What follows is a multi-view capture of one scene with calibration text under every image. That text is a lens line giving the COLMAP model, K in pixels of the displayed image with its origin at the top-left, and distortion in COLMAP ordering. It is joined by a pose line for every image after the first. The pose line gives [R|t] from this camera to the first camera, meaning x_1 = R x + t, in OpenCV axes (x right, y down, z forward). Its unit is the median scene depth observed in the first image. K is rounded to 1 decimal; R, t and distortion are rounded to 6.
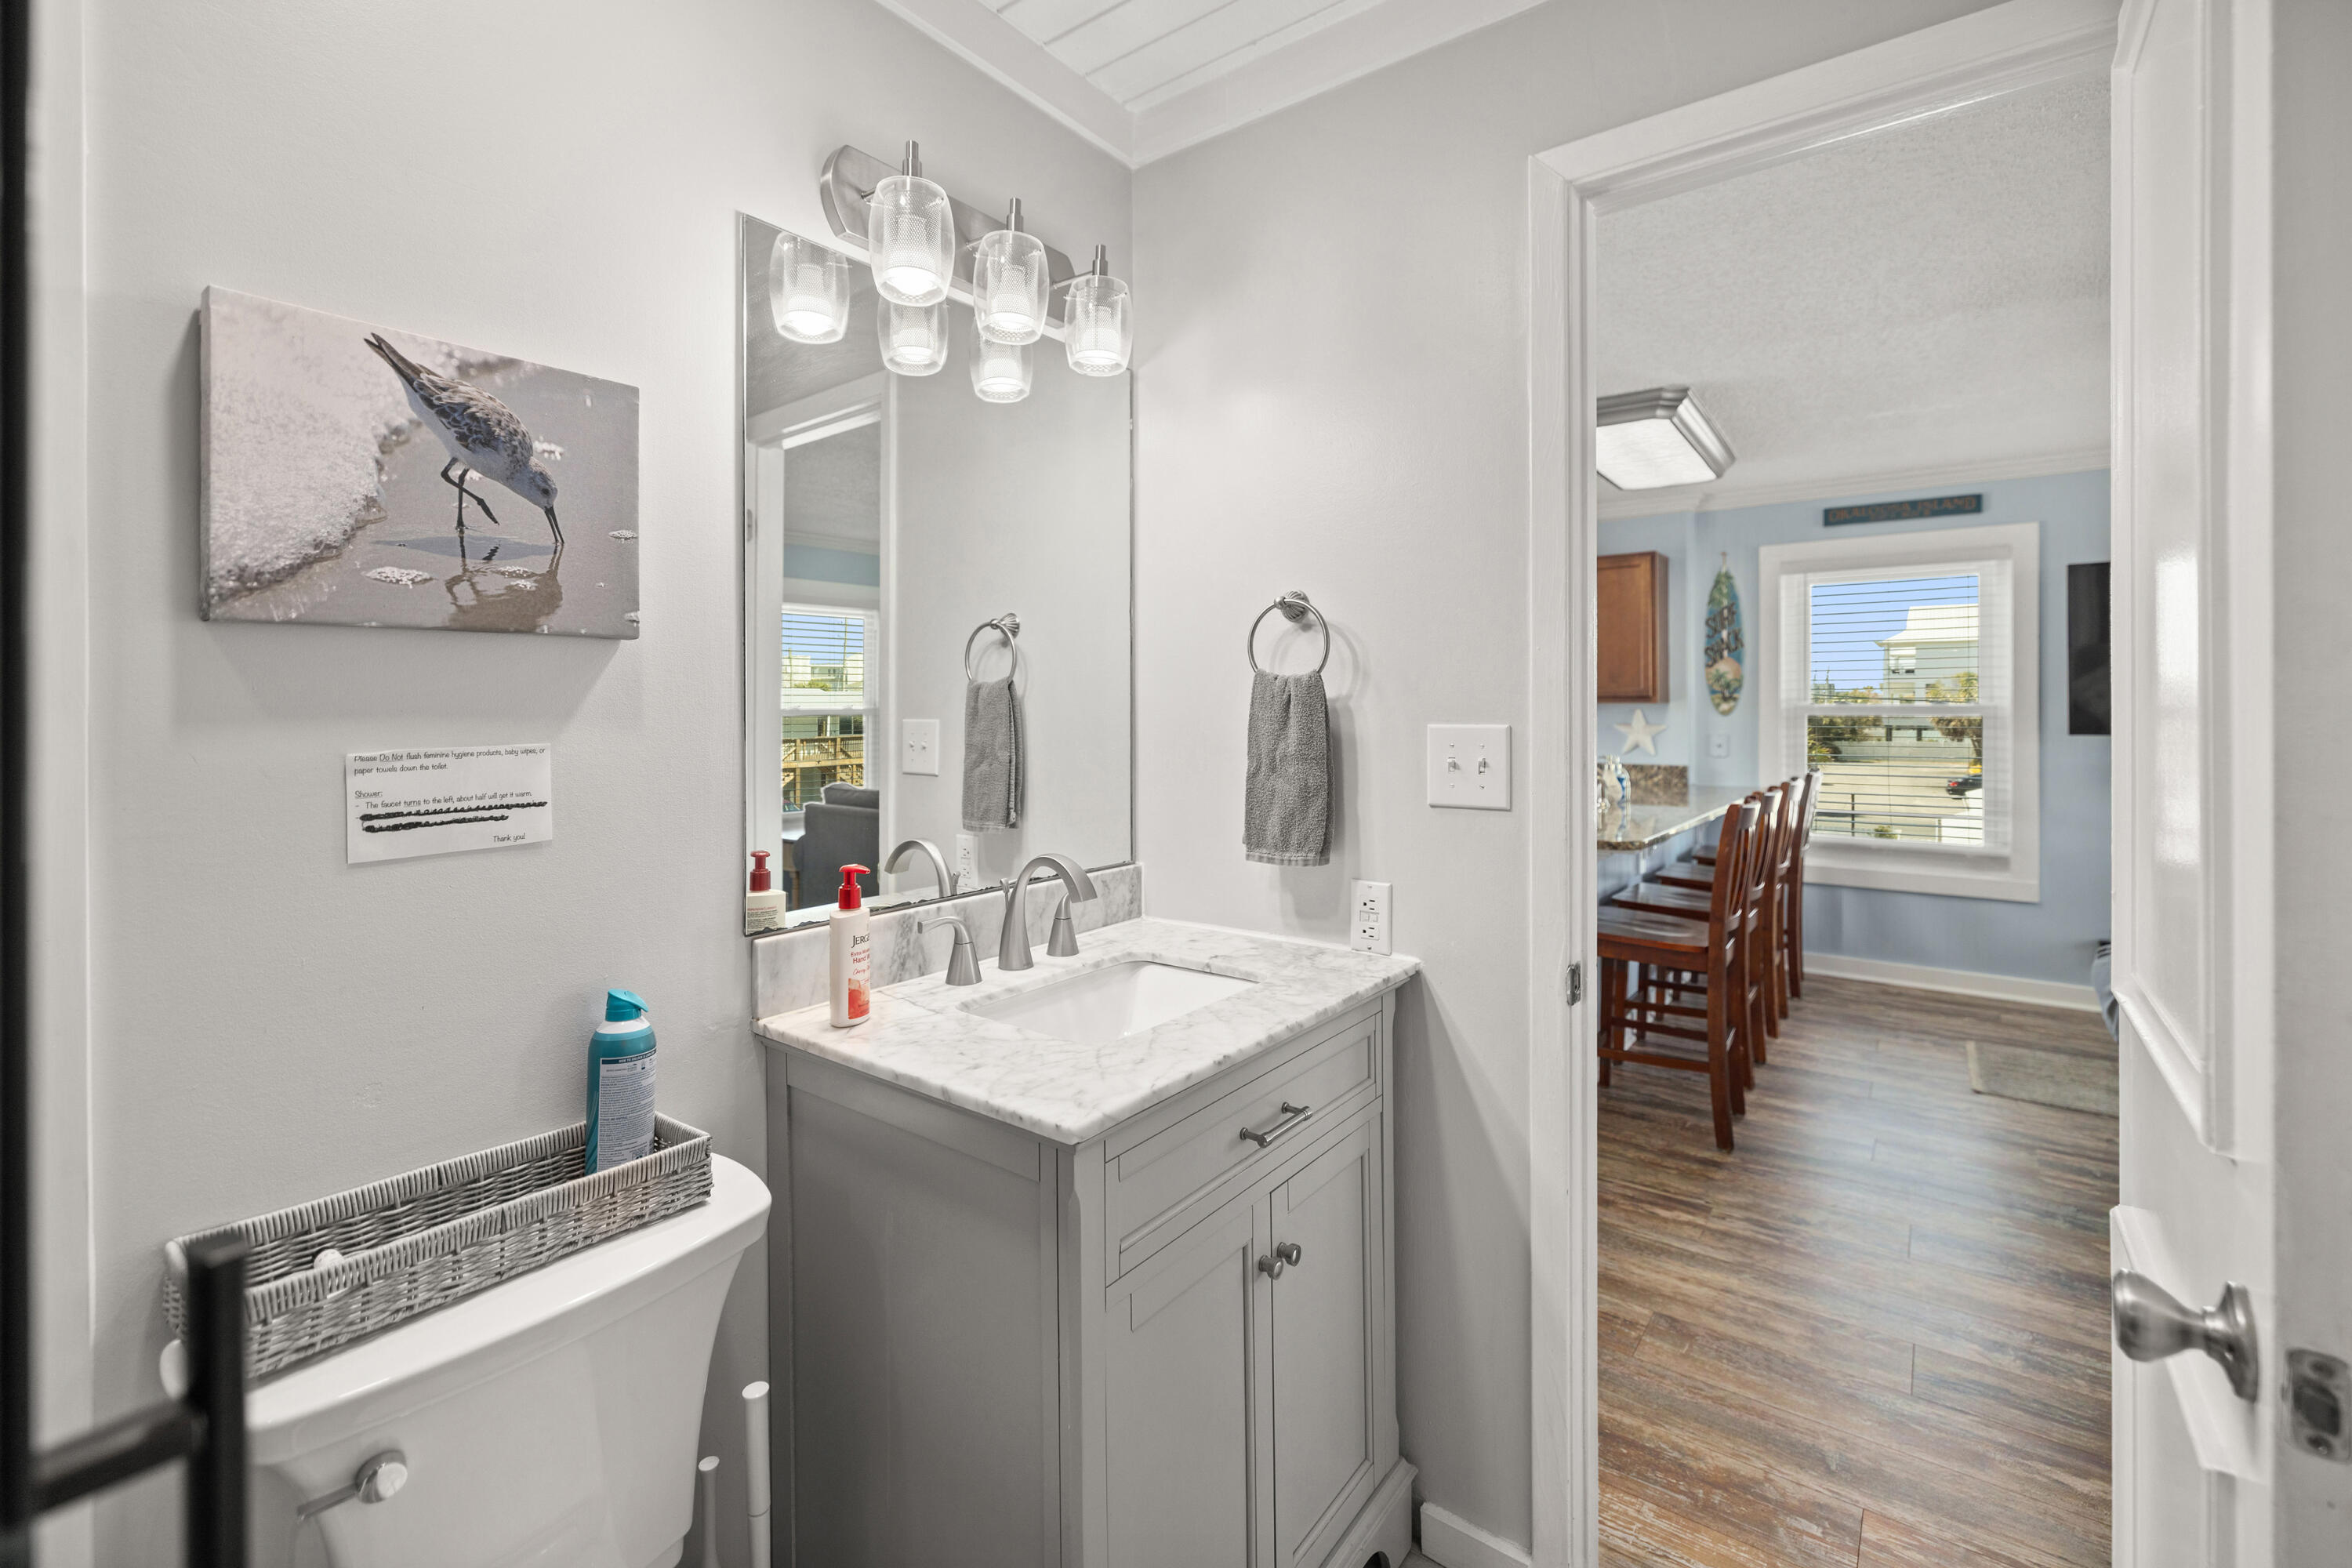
lens RADIAL K [[995.4, 0, 1170.3], [0, 995.4, 707.7], [0, 0, 1]] dist [-0.003111, -0.000262]
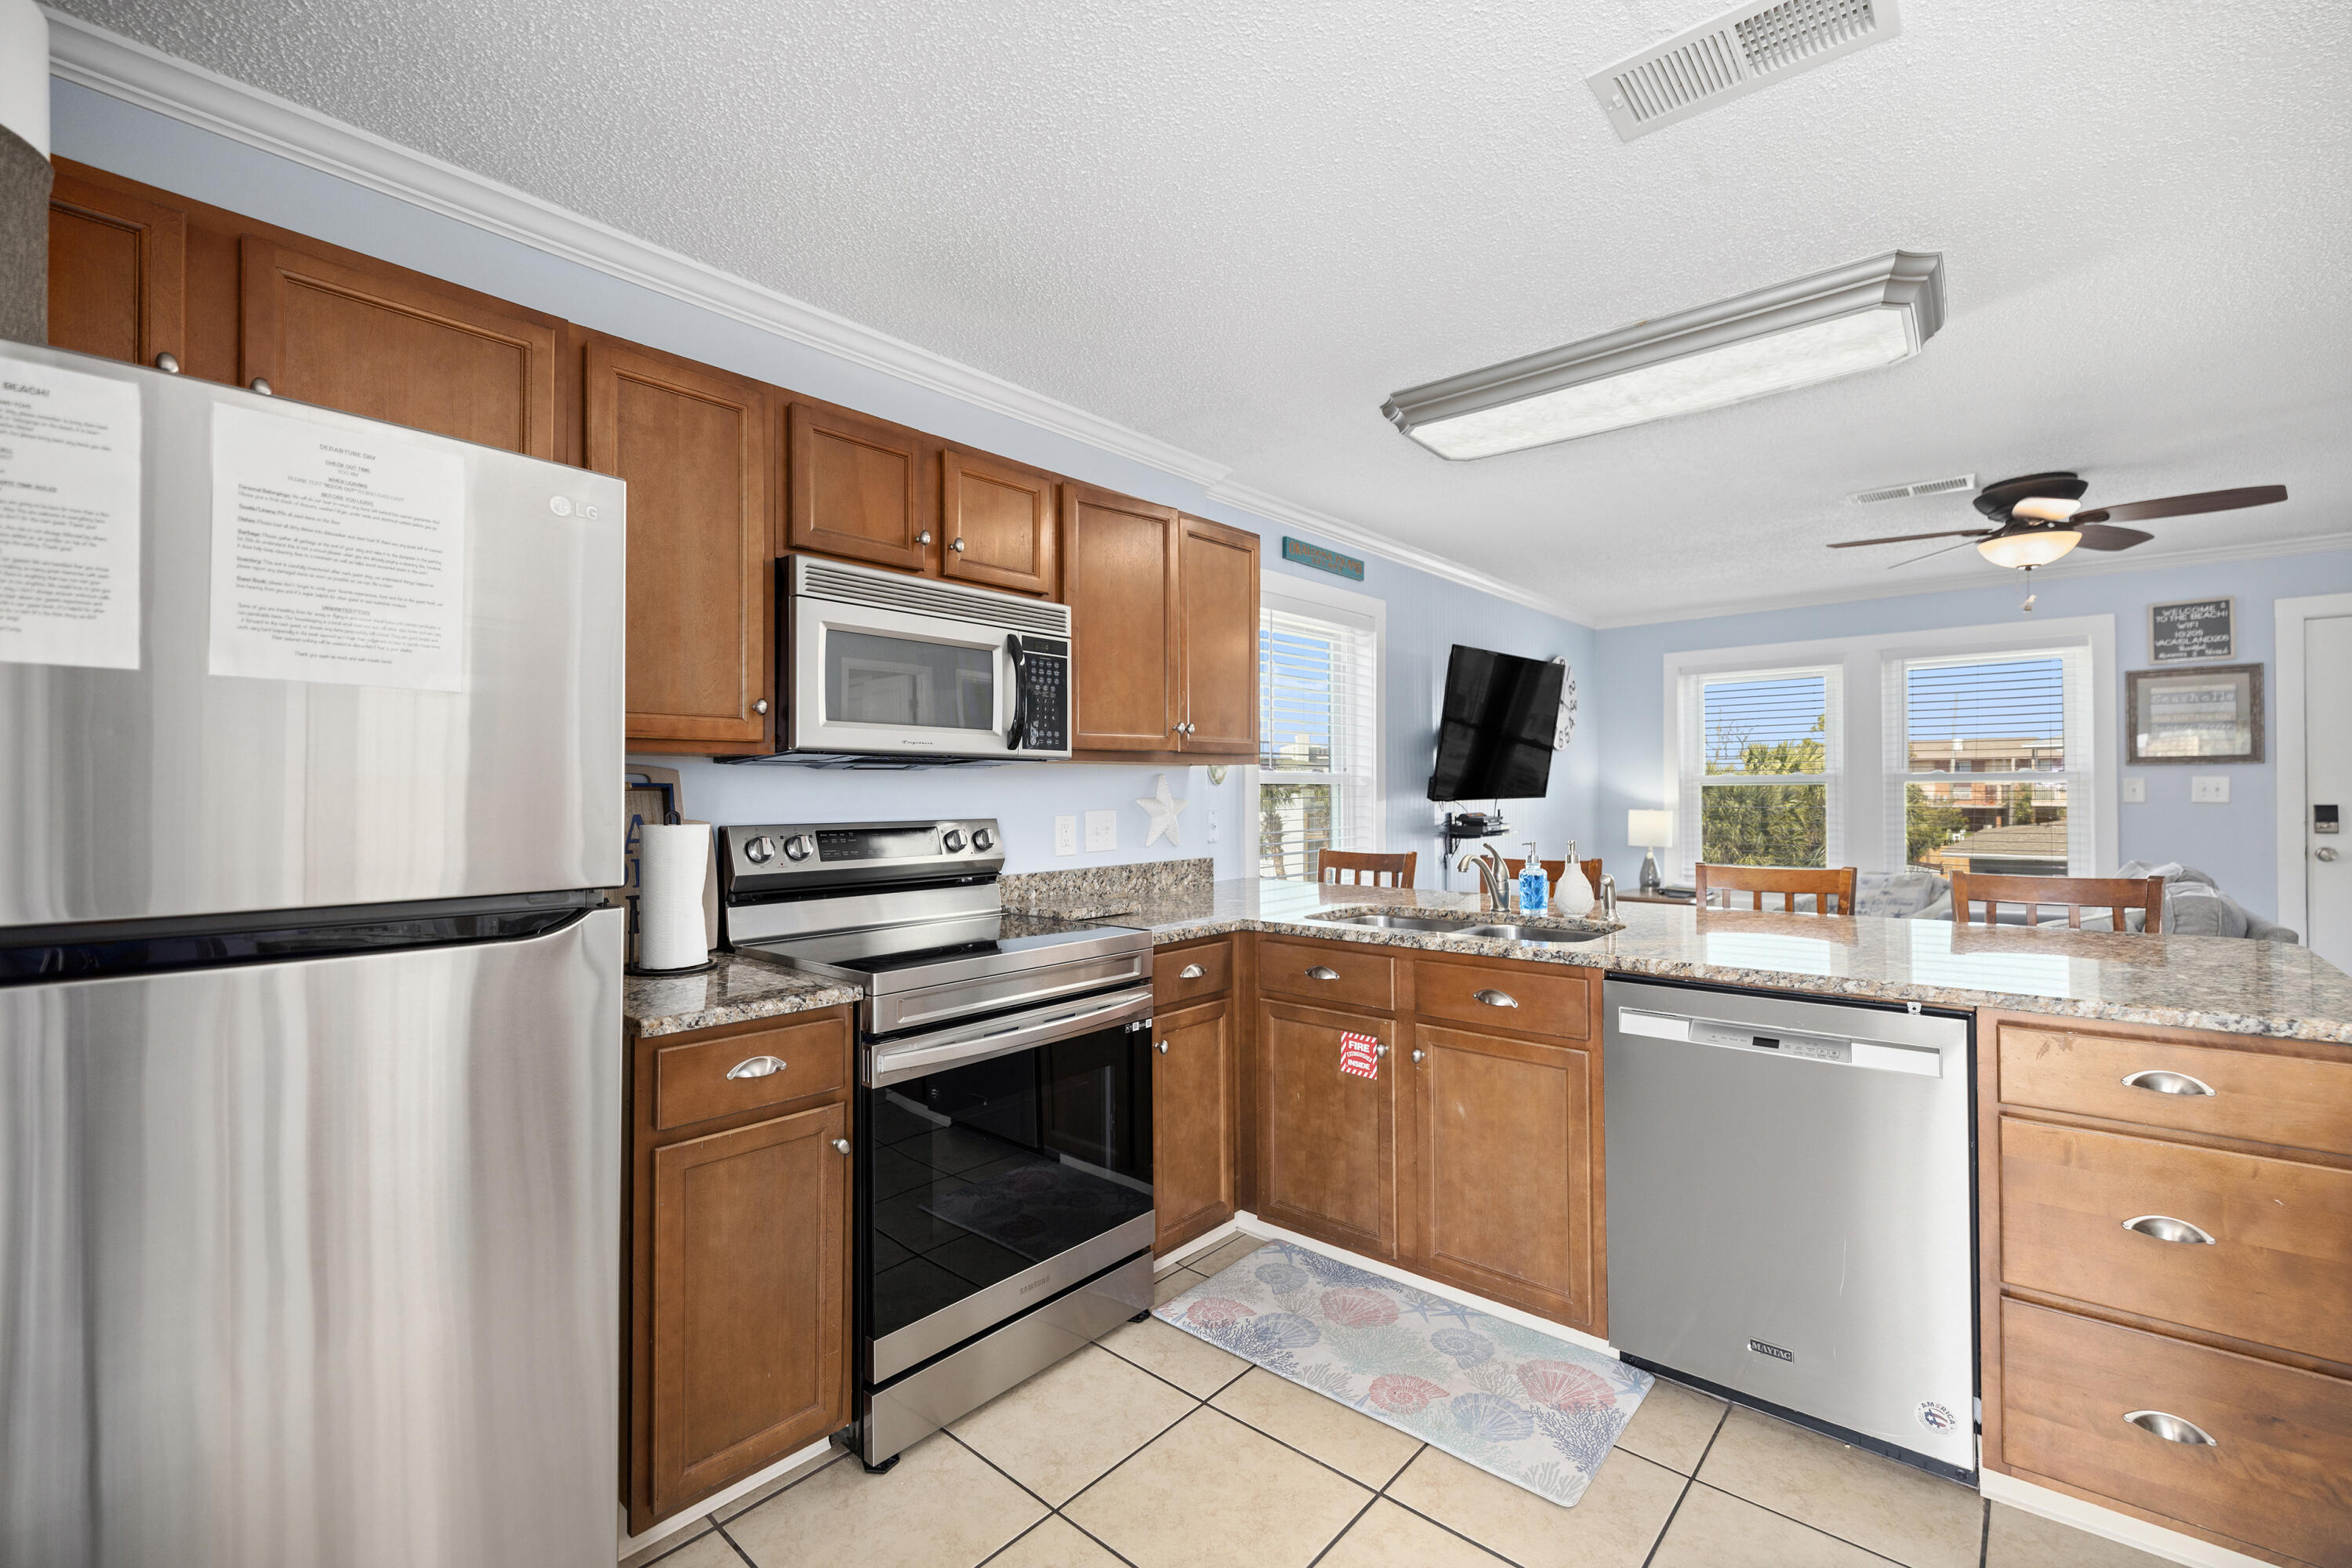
lens RADIAL K [[995.4, 0, 1207.5], [0, 995.4, 789.4], [0, 0, 1]] dist [-0.003111, -0.000262]
pose [[0.081300, -0.001880, 0.996688, -0.157512], [0.008584, 0.999962, 0.001186, 0.007246], [-0.996653, 0.008459, 0.081313, 0.919870]]
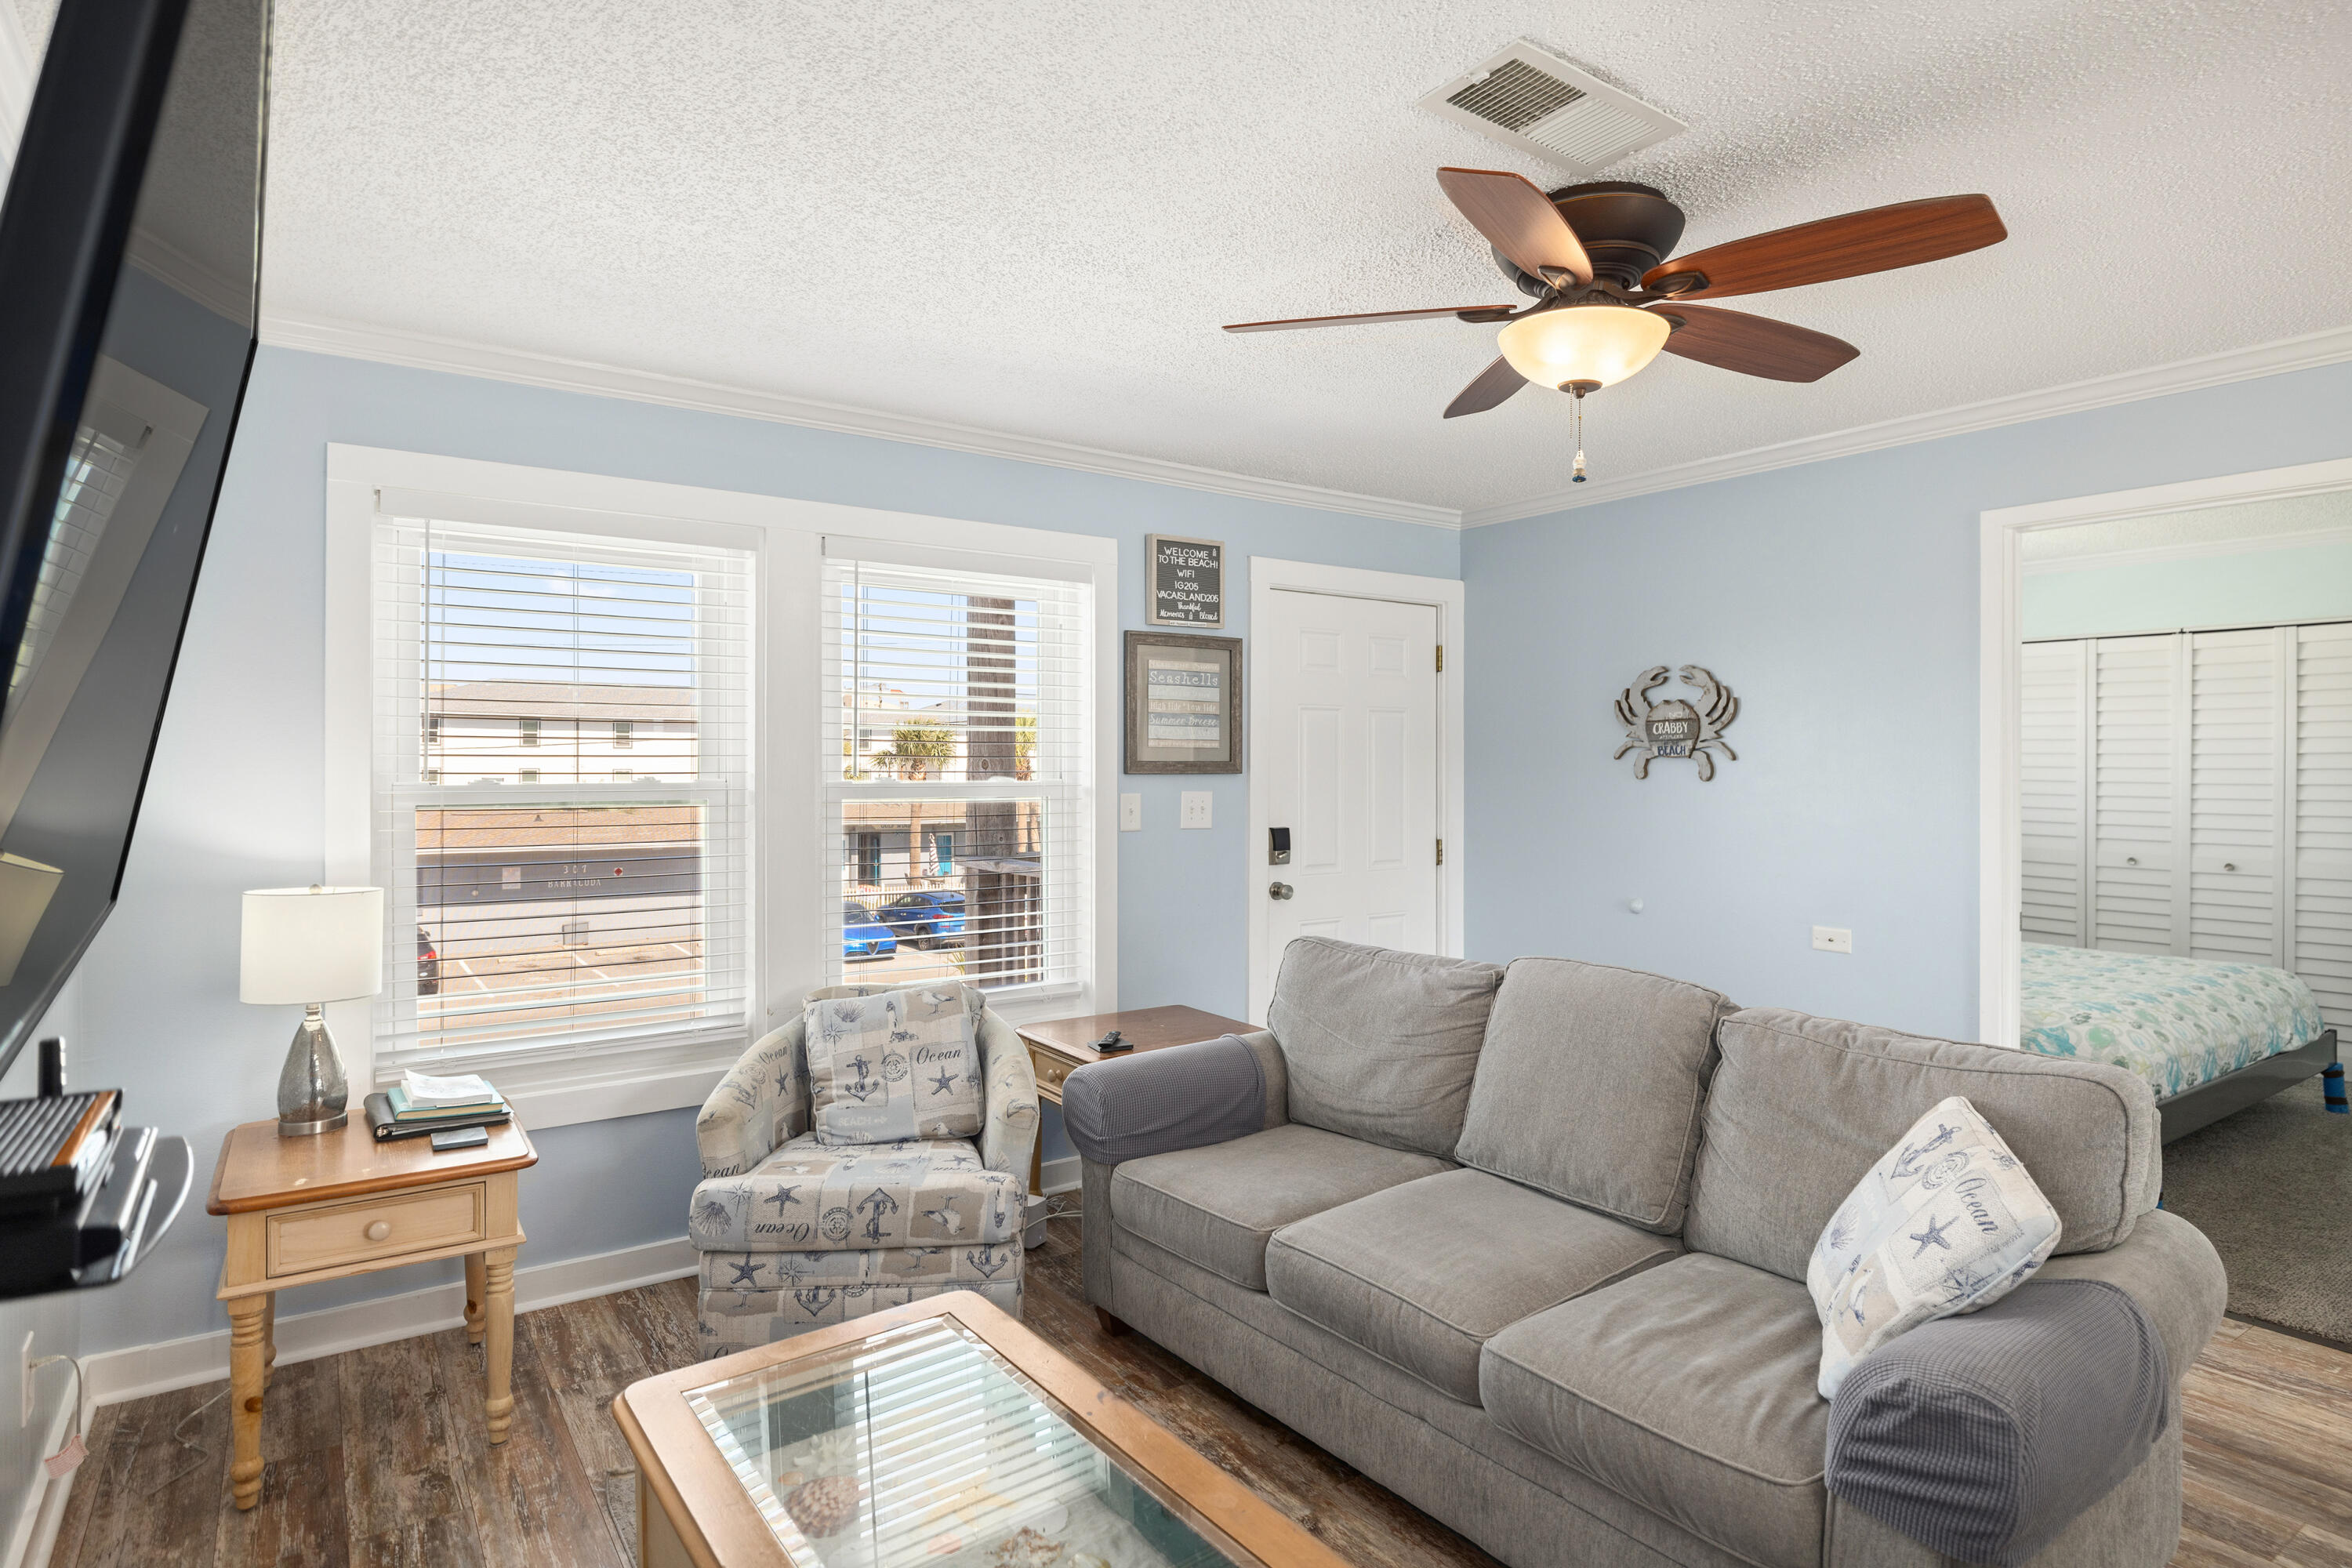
lens RADIAL K [[1269.5, 0, 1144.2], [0, 1269.5, 755.2], [0, 0, 1]] dist [-0.009546, 0.001187]
pose [[-0.950921, -0.005906, 0.309379, 0.606653], [-0.006043, 0.999982, 0.000517, -0.019576], [-0.309376, -0.001378, -0.950939, 0.872230]]
